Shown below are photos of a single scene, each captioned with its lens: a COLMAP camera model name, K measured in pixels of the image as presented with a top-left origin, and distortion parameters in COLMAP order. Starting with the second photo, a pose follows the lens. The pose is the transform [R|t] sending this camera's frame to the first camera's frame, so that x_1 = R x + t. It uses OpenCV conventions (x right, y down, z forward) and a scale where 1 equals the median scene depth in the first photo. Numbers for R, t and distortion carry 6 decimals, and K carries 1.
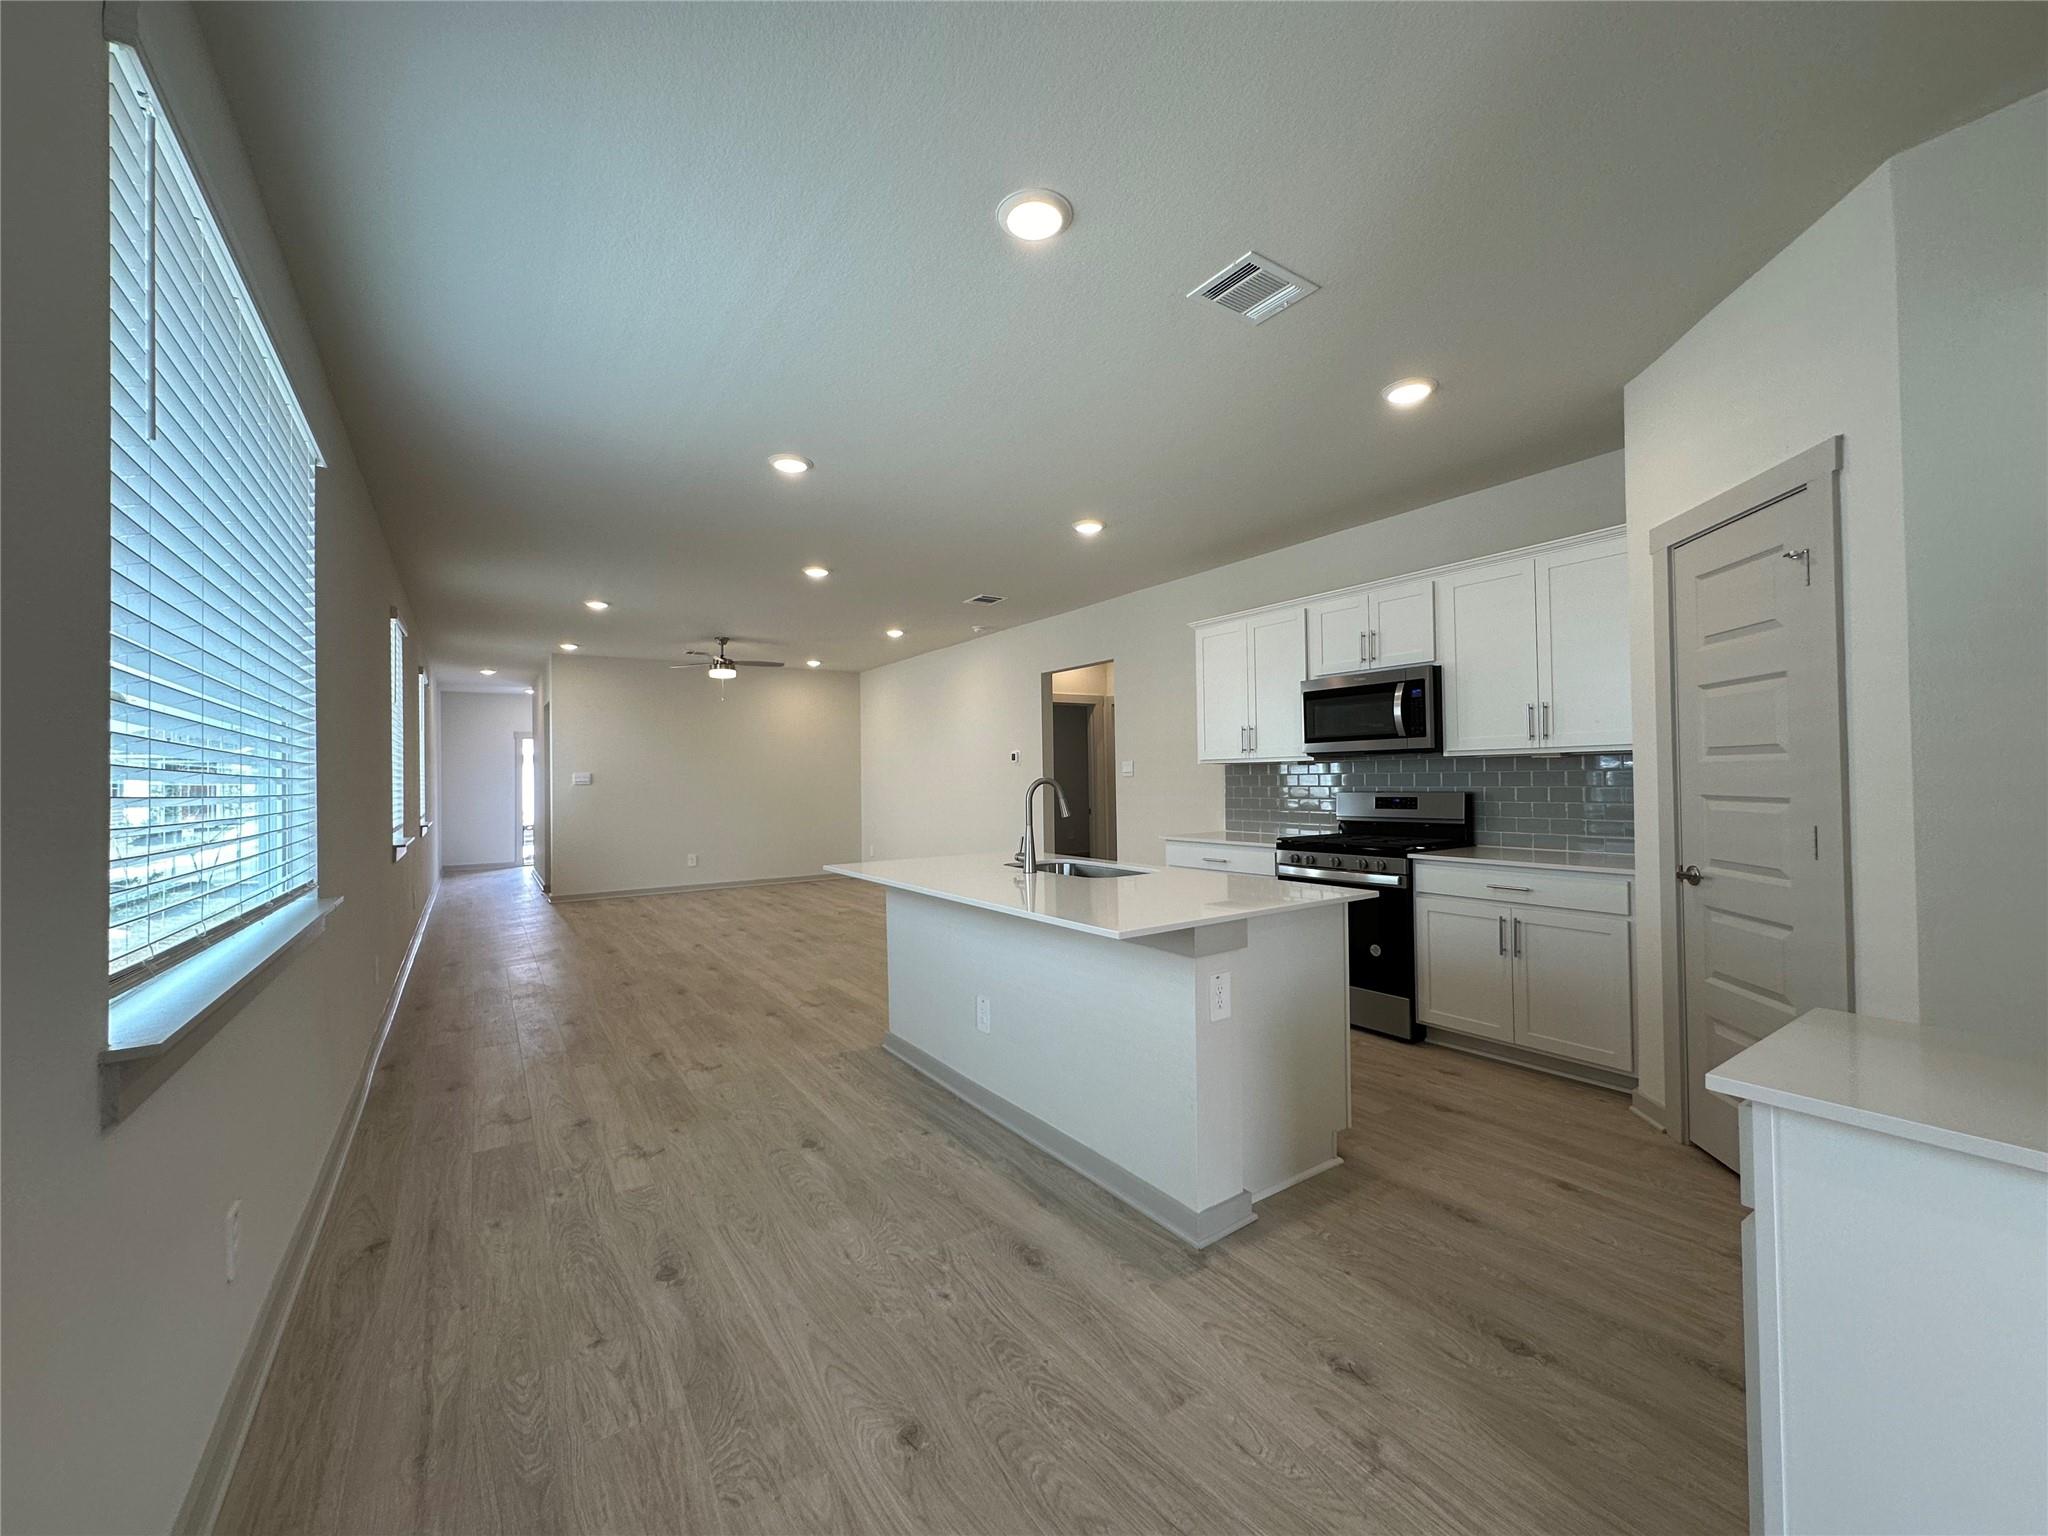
lens RADIAL K [[809.5, 0, 1015.5], [0, 809.5, 766.3], [0, 0, 1]] dist [-0.003147, 0.000811]
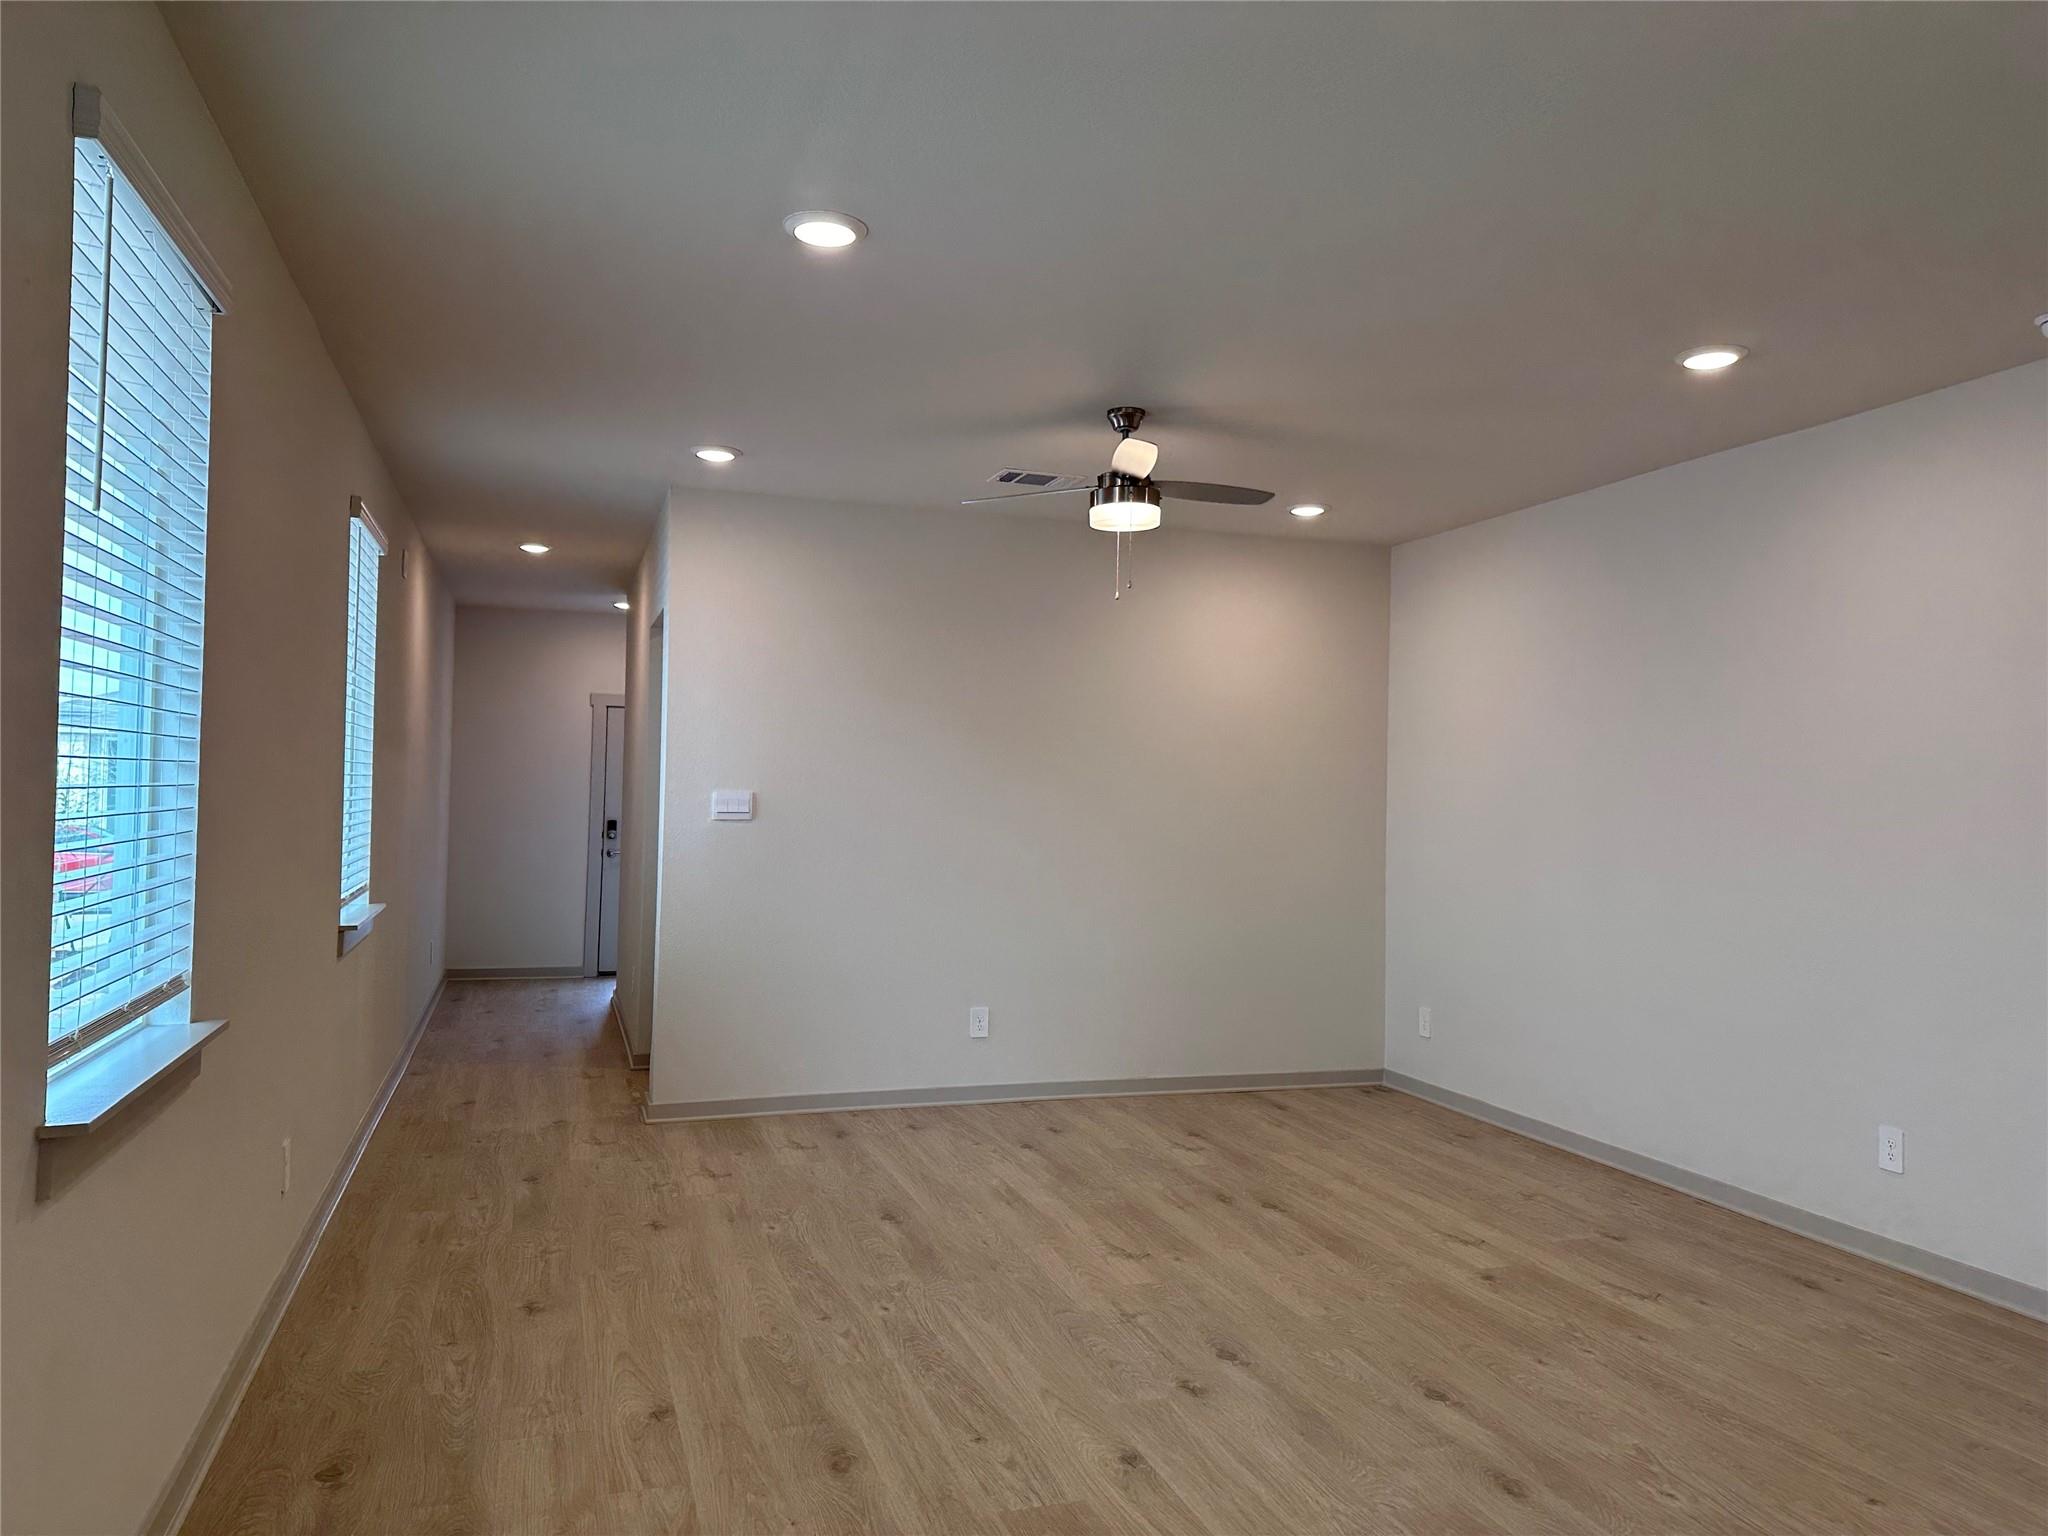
lens RADIAL K [[1442.6, 0, 1029.1], [0, 1442.6, 760.0], [0, 0, 1]] dist [0.000765, -0.023048]
pose [[0.963861, 0.028975, -0.264824, -0.453759], [-0.031804, 0.999474, -0.006399, -0.013952], [0.264499, 0.014590, 0.964276, 0.778227]]
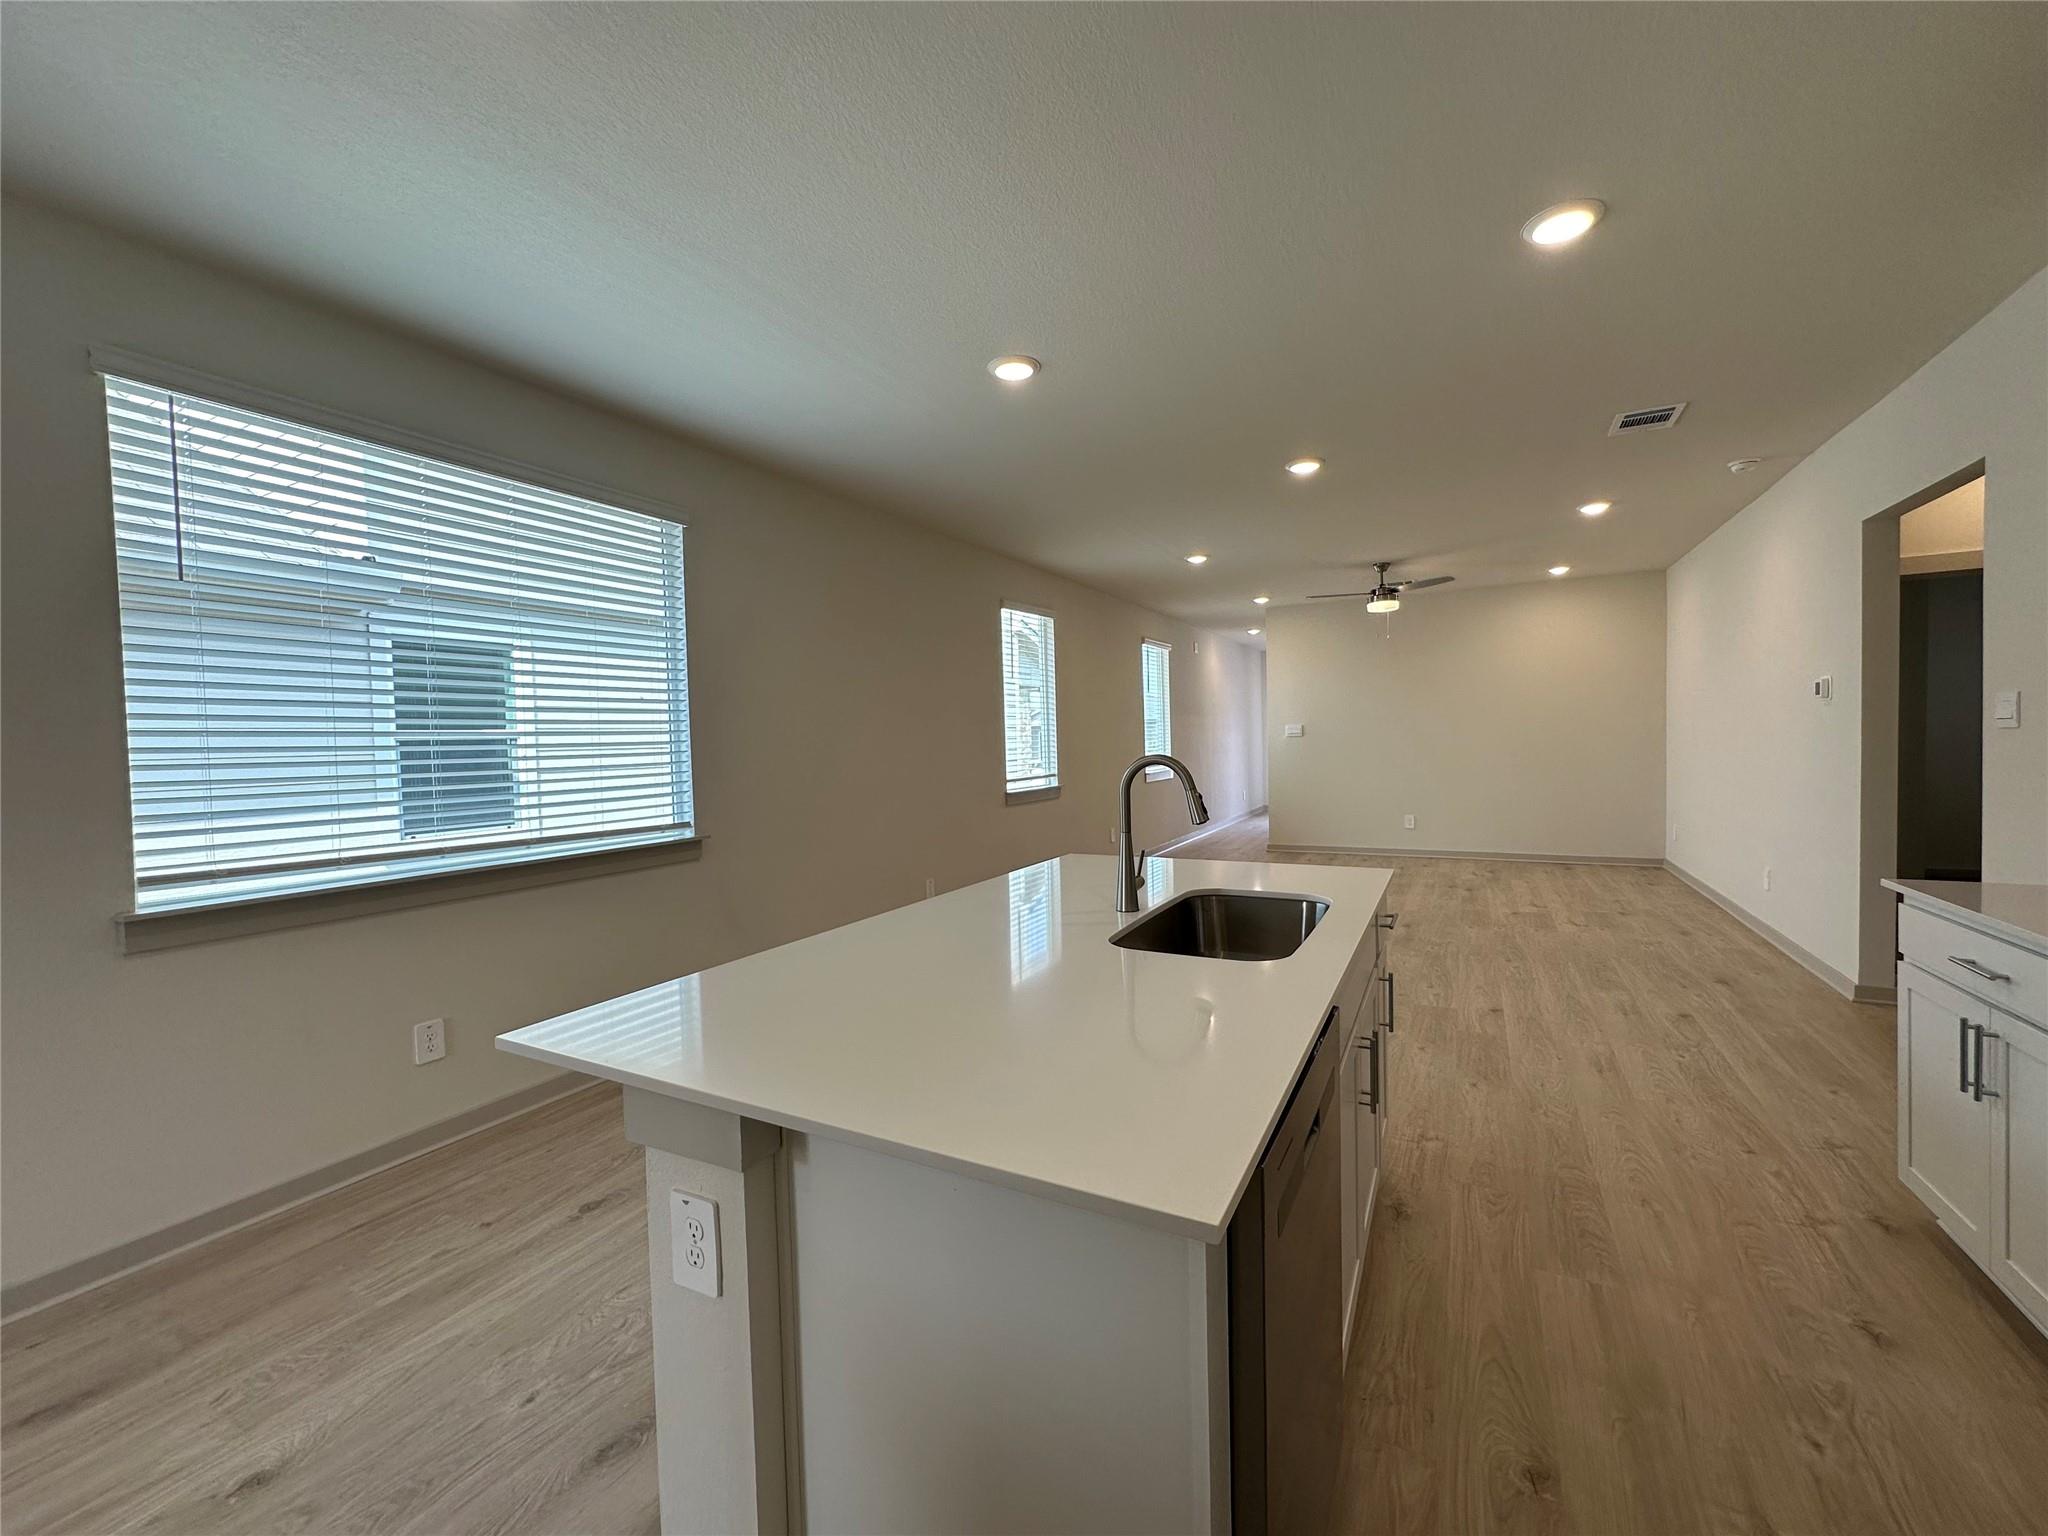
lens RADIAL K [[809.5, 0, 1010.2], [0, 809.5, 766.4], [0, 0, 1]] dist [-0.003147, 0.000811]
pose [[0.474527, 0.030639, -0.879707, 0.379694], [0.031197, 0.998181, 0.051593, -0.007107], [0.879688, -0.051927, 0.472708, 0.480662]]
